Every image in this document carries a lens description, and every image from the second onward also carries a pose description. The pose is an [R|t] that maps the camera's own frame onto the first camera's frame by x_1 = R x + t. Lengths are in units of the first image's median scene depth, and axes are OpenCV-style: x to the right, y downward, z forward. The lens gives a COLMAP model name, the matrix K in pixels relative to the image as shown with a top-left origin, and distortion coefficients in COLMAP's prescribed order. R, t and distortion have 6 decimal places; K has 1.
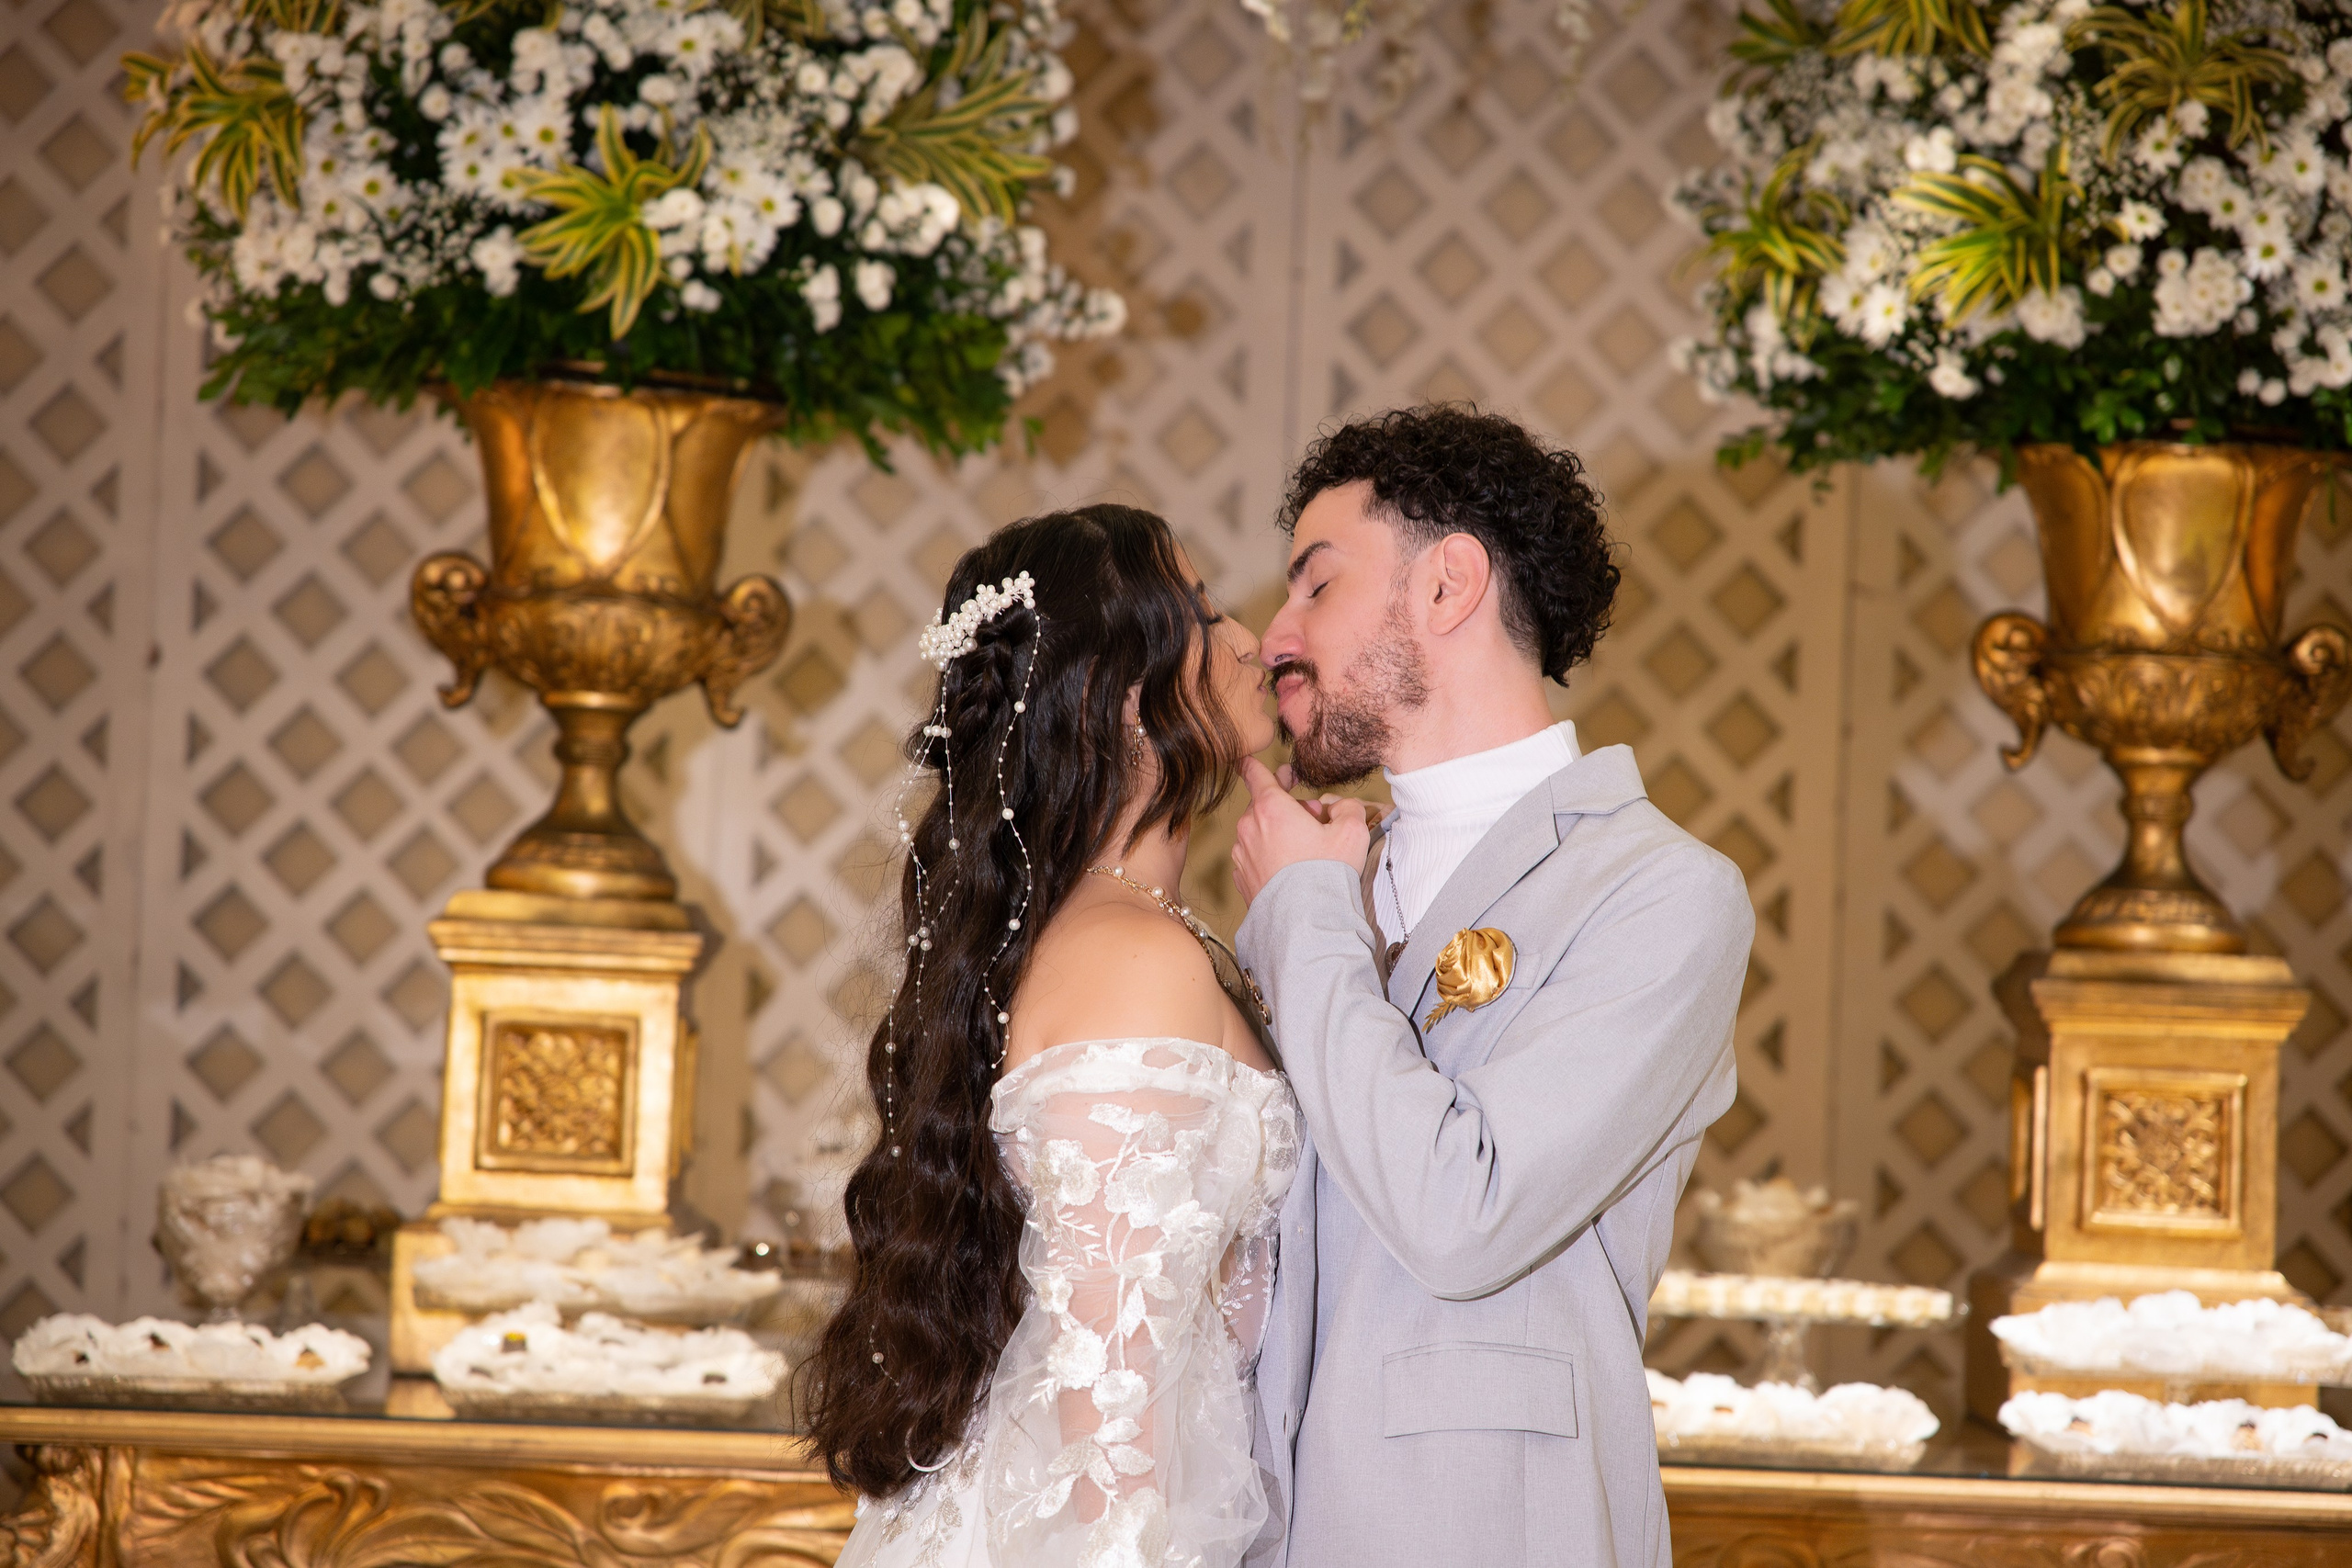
lens RADIAL K [[4635.2, 0, 1175.8], [0, 4635.2, 958.4], [0, 0, 1]] dist [0.155075, 0.000000]
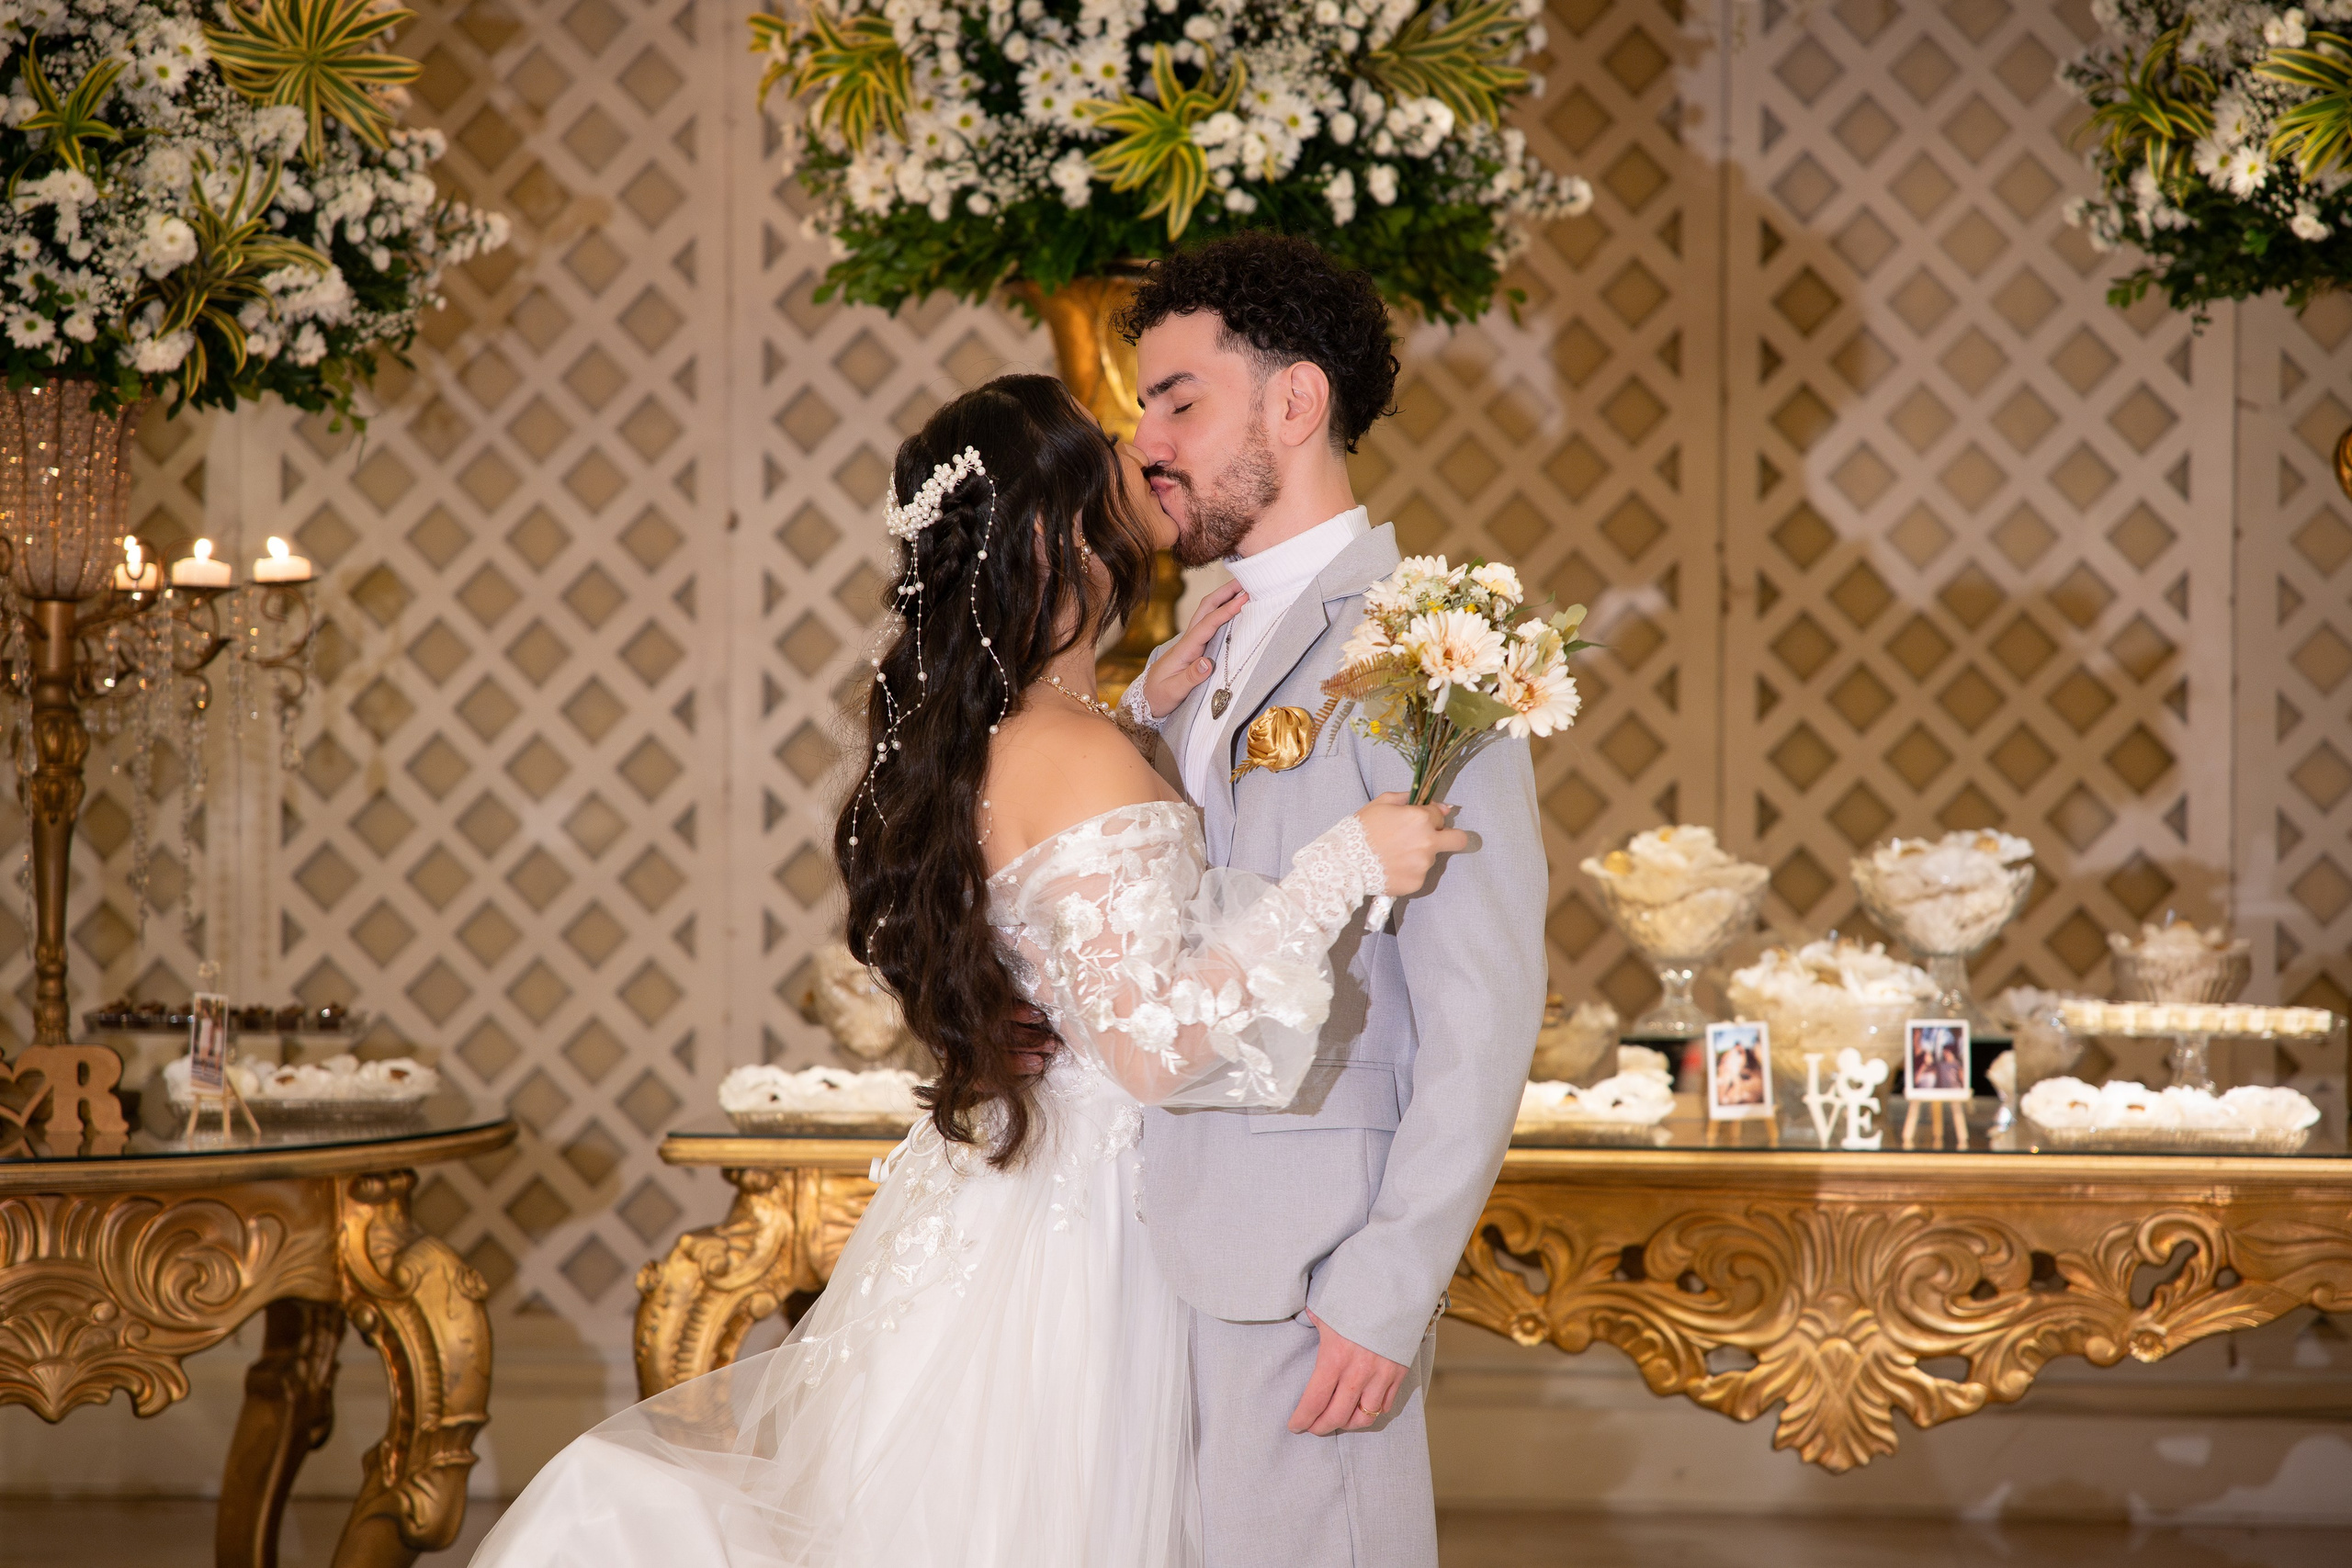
lens RADIAL K [[4635.2, 0, 1292.7], [0, 4635.2, 928.9], [0, 0, 1]] dist [0.155075, 0.000000]
pose [[0.997553, -0.029564, -0.063361, -0.018378], [0.031358, 0.999129, 0.027520, 0.011769], [0.062493, -0.029440, 0.997611, -0.192207]]
